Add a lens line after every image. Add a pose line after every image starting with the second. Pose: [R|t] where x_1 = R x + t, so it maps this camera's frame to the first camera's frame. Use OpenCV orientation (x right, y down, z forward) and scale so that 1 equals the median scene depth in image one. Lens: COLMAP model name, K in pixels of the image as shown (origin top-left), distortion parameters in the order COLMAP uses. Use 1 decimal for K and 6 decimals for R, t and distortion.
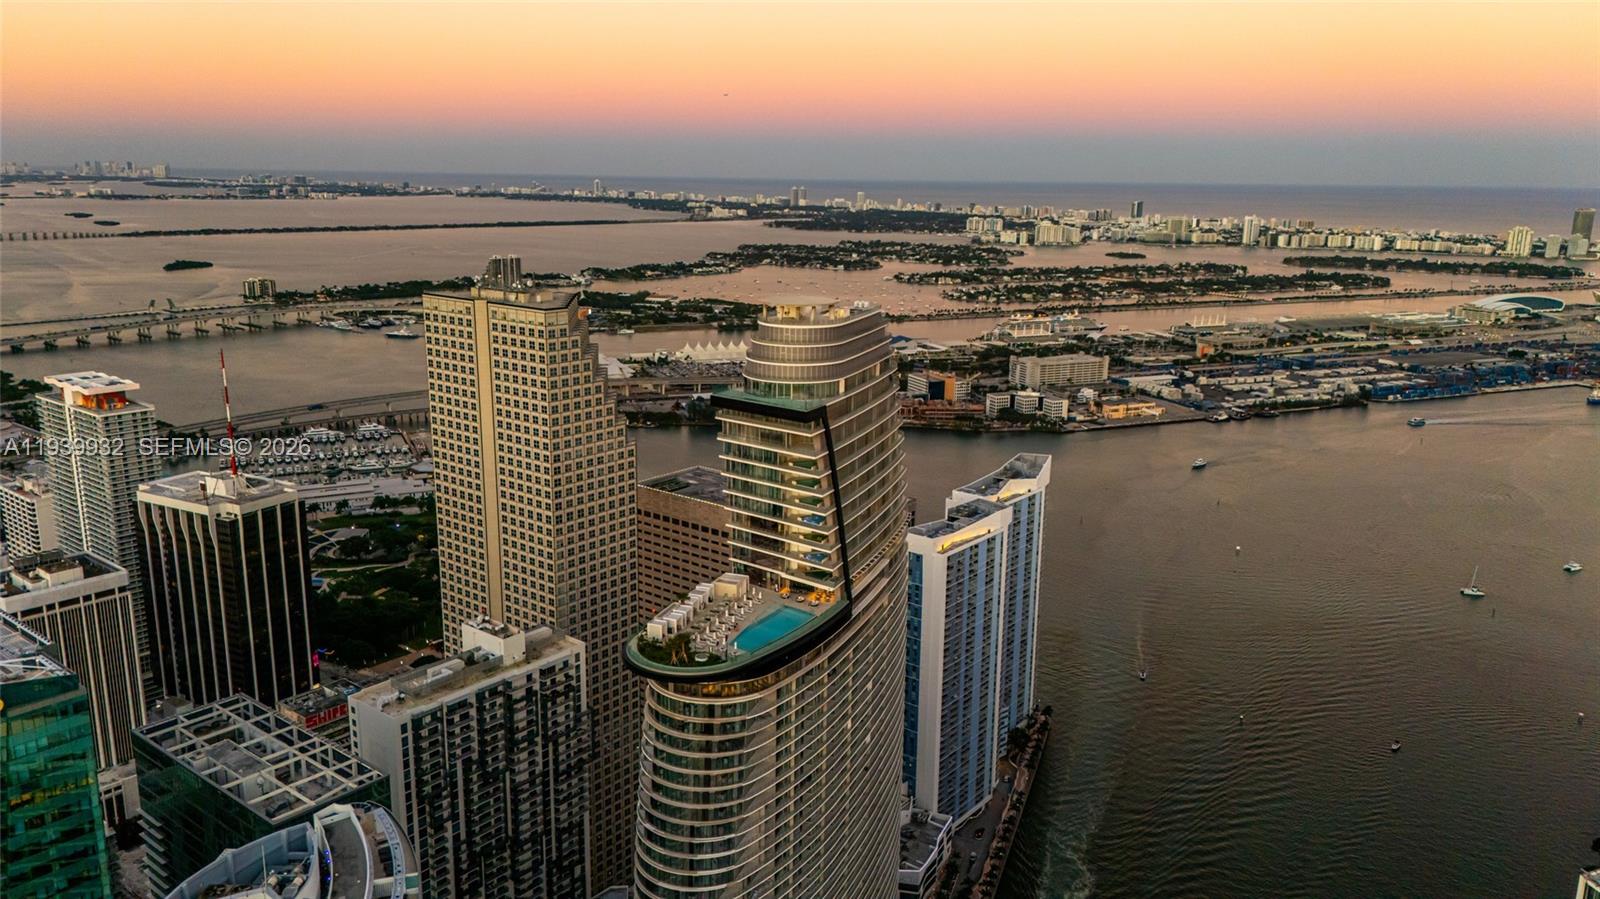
lens RADIAL K [[1152.1, 0, 800.0], [0, 1152.1, 449.5], [0, 0, 1]] dist [0.069544, -0.059785]
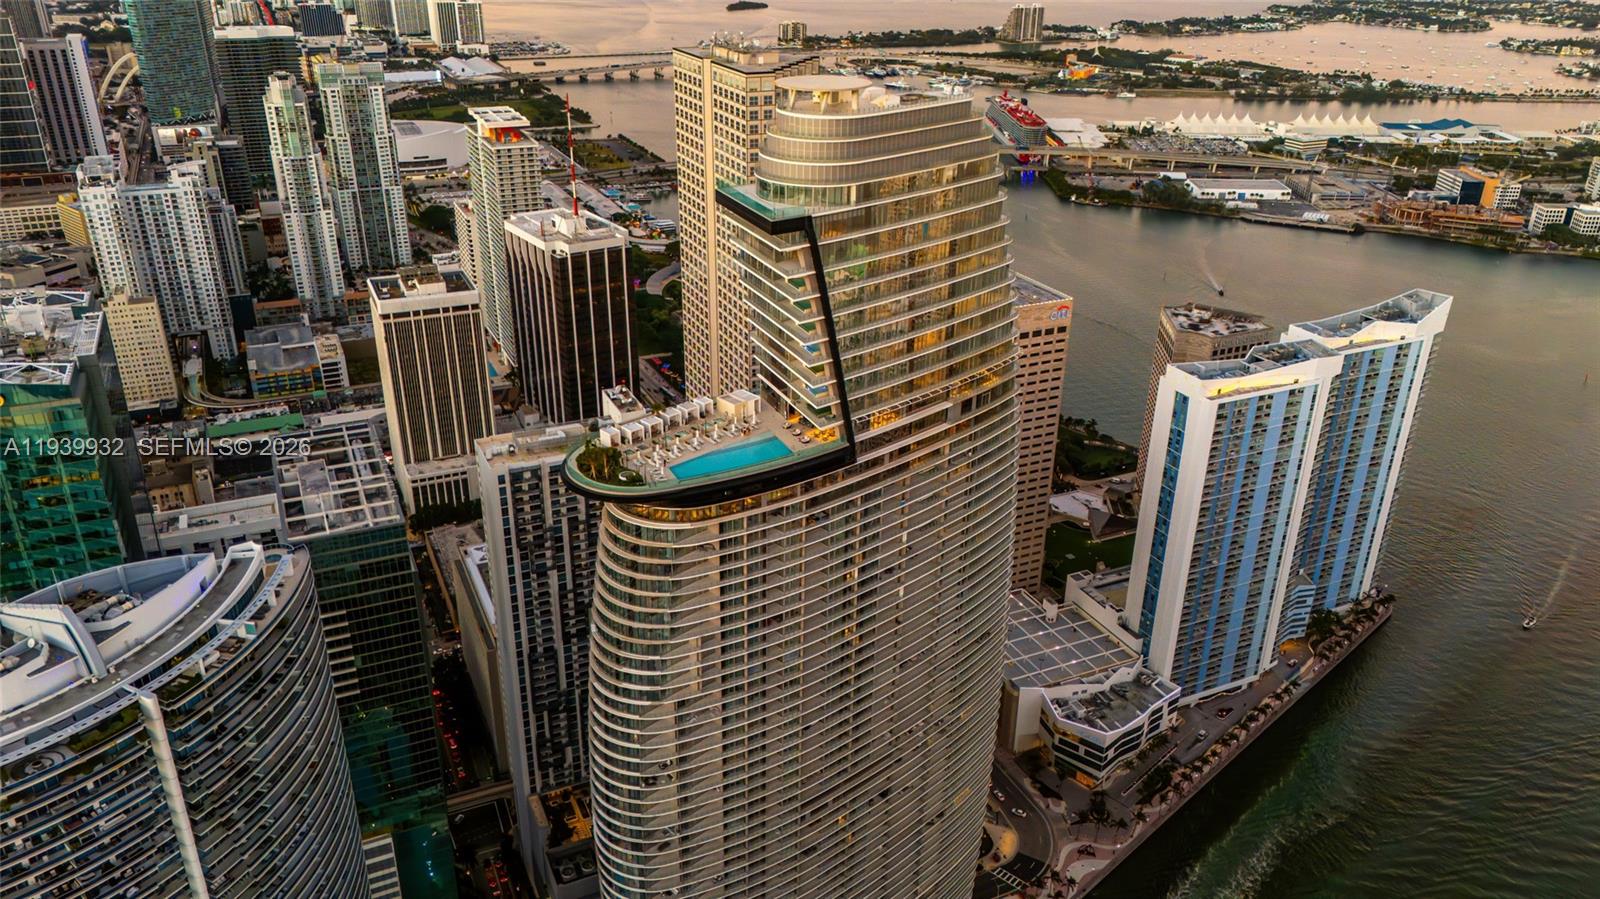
lens RADIAL K [[1152.1, 0, 800.0], [0, 1152.1, 449.5], [0, 0, 1]] dist [0.069544, -0.059785]
pose [[0.897909, 0.186588, -0.398679, 0.158696], [-0.103829, 0.969936, 0.220100, -0.023720], [0.427761, -0.156235, 0.890287, 0.088261]]
